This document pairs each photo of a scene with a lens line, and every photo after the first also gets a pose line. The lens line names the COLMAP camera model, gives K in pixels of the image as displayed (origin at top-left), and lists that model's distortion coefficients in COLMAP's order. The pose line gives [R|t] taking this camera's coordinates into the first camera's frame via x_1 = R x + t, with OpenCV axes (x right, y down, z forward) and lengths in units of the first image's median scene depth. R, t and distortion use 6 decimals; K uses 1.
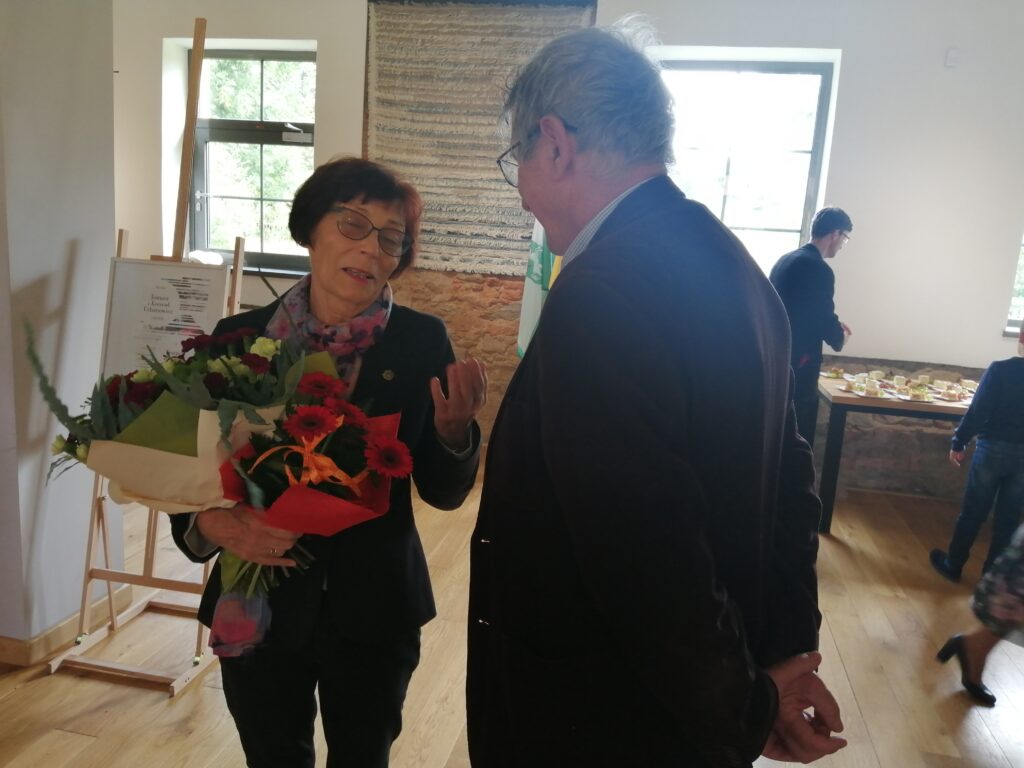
lens RADIAL K [[790.9, 0, 512.0], [0, 790.9, 384.0], [0, 0, 1]] dist [0.095081, -0.176847]
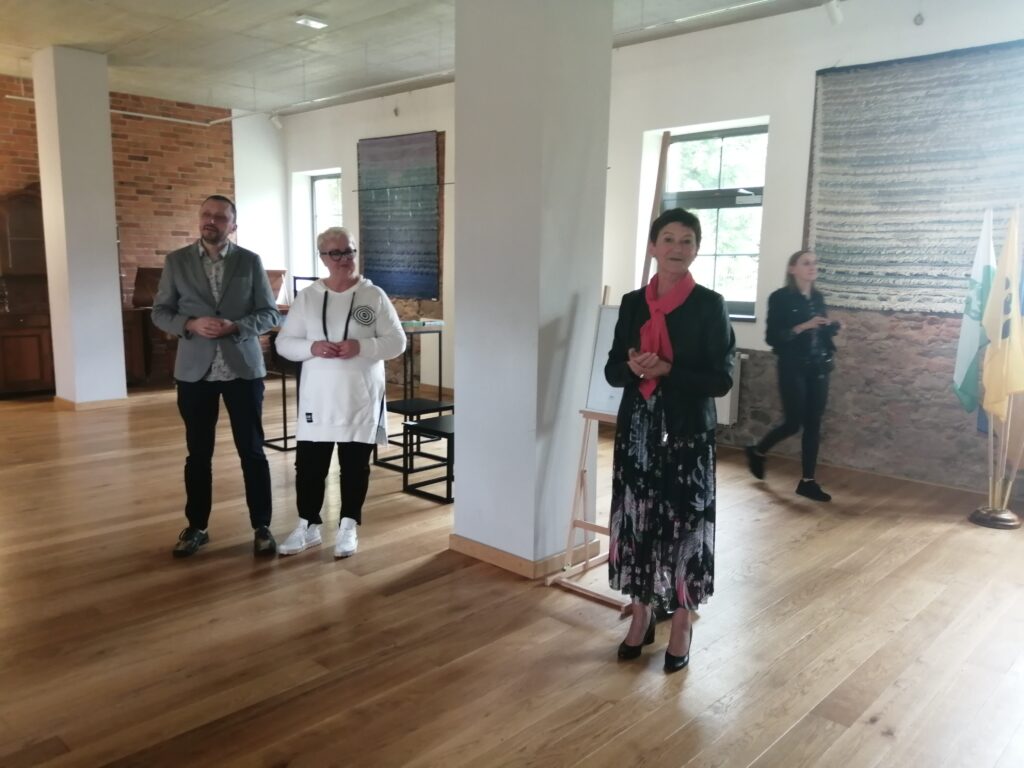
lens RADIAL K [[790.9, 0, 512.0], [0, 790.9, 384.0], [0, 0, 1]] dist [0.095081, -0.176847]
pose [[0.845945, 0.027606, -0.532554, 0.069775], [-0.059850, 0.997265, -0.043375, 0.030353], [0.529900, 0.068566, 0.845284, -0.151057]]
